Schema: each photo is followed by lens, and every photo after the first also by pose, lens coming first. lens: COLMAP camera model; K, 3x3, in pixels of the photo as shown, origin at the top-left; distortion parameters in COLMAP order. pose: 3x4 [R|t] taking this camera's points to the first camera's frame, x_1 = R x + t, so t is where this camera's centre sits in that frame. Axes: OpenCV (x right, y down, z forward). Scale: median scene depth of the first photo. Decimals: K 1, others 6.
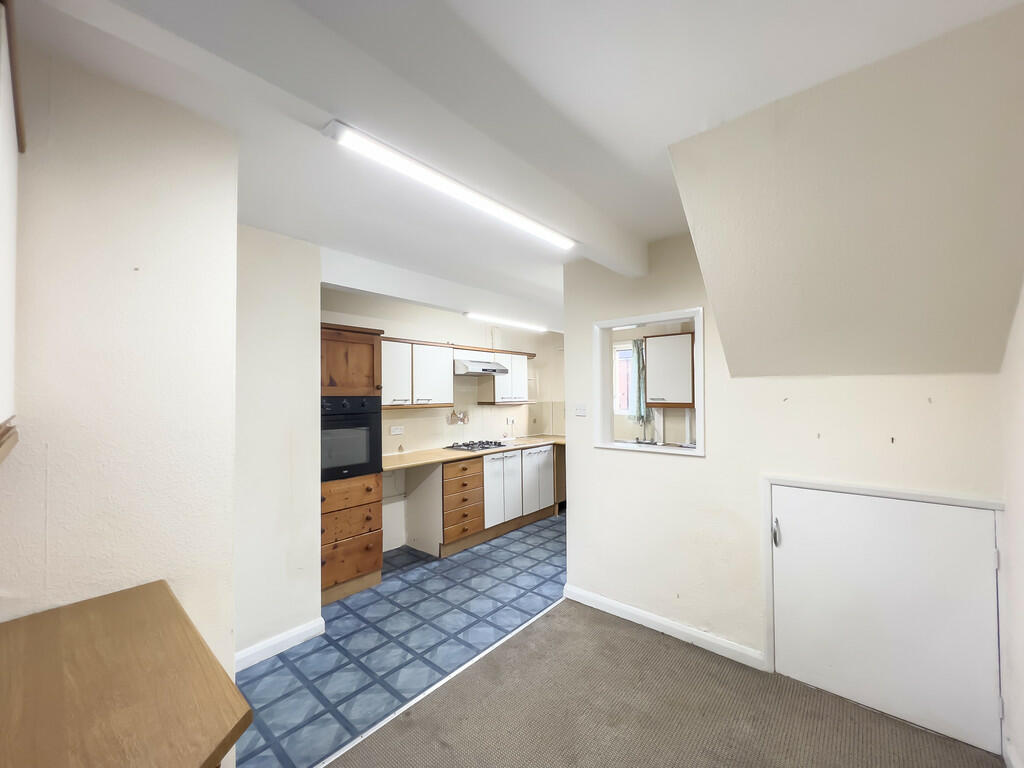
lens RADIAL K [[407.8, 0, 509.0], [0, 407.8, 383.6], [0, 0, 1]] dist [-0.002292, -0.000561]
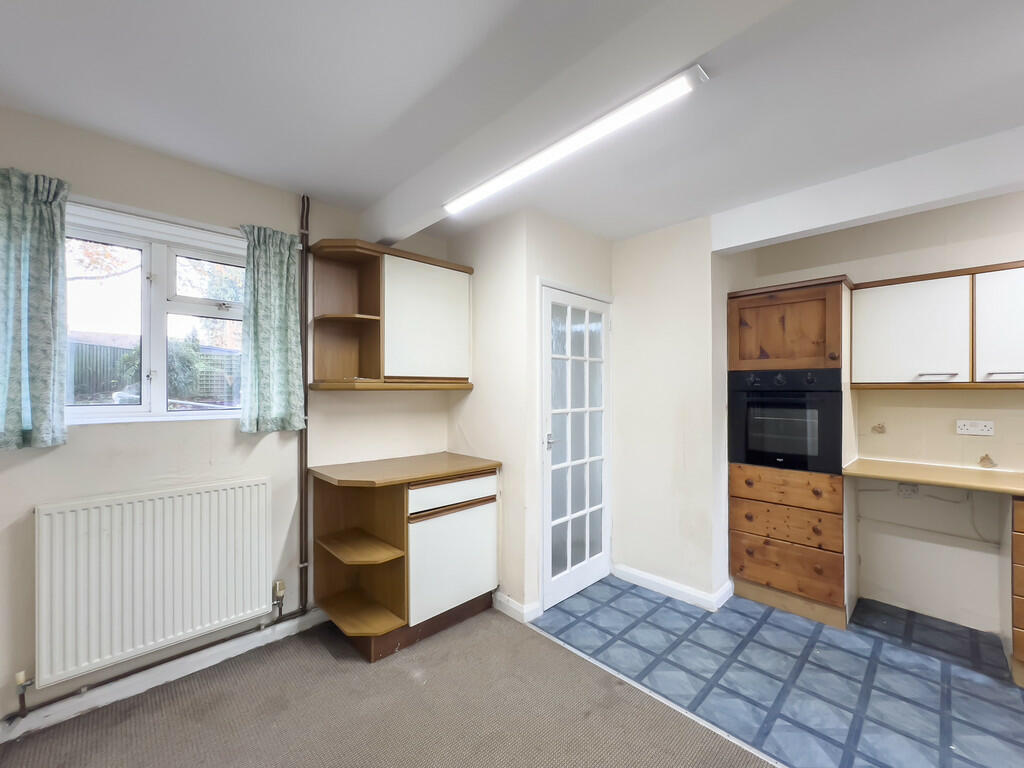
lens RADIAL K [[407.8, 0, 514.3], [0, 407.8, 388.7], [0, 0, 1]] dist [-0.002292, -0.000561]
pose [[-0.080613, 0.000608, -0.996745, 0.484169], [0.024988, 0.999687, -0.001411, 0.058632], [0.996432, -0.025020, -0.080603, 0.538833]]
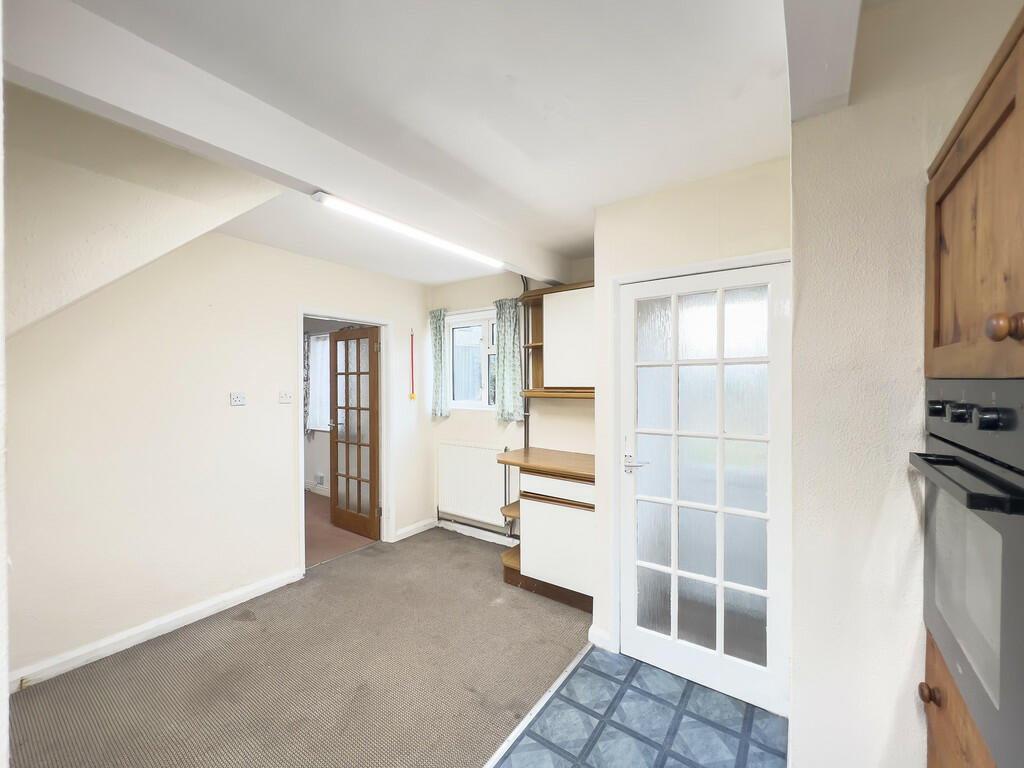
lens RADIAL K [[407.8, 0, 512.8], [0, 407.8, 386.8], [0, 0, 1]] dist [-0.002292, -0.000561]
pose [[-0.994957, 0.029108, -0.095988, -0.108856], [0.029962, 0.999523, -0.007463, 0.032728], [0.095725, -0.010301, -0.995354, 1.250168]]
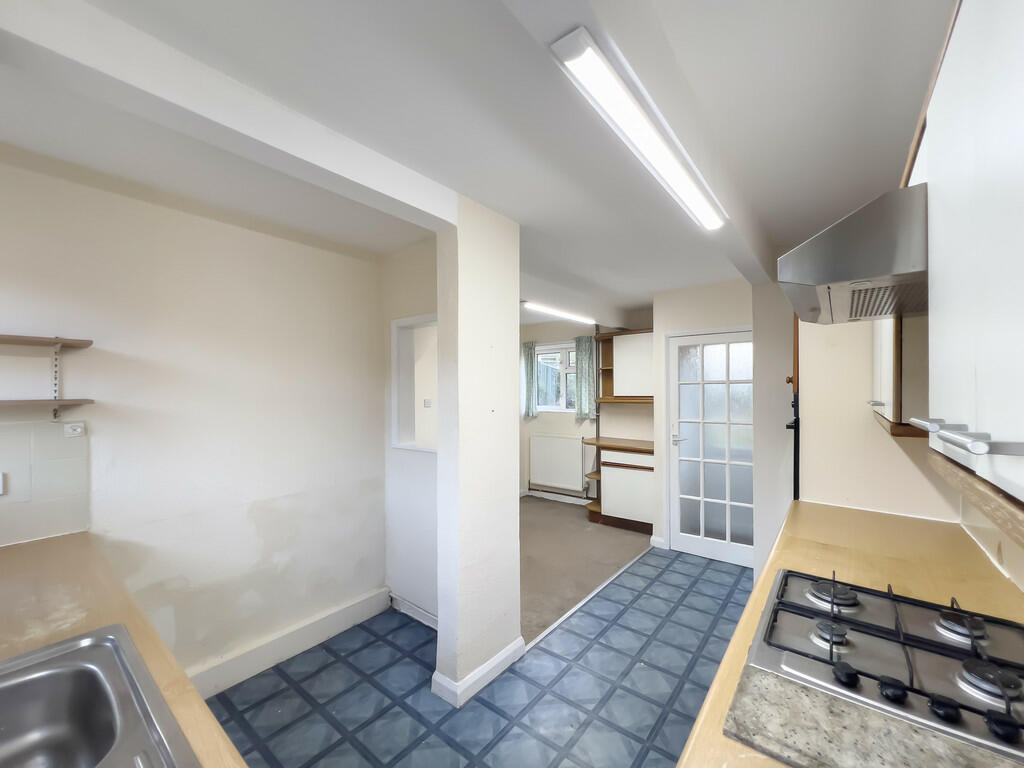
lens RADIAL K [[407.8, 0, 507.5], [0, 407.8, 393.0], [0, 0, 1]] dist [-0.002292, -0.000561]
pose [[-0.998880, 0.028572, -0.037710, 0.187701], [0.029247, 0.999419, -0.017472, 0.032221], [0.037189, -0.018556, -0.999136, 1.804018]]
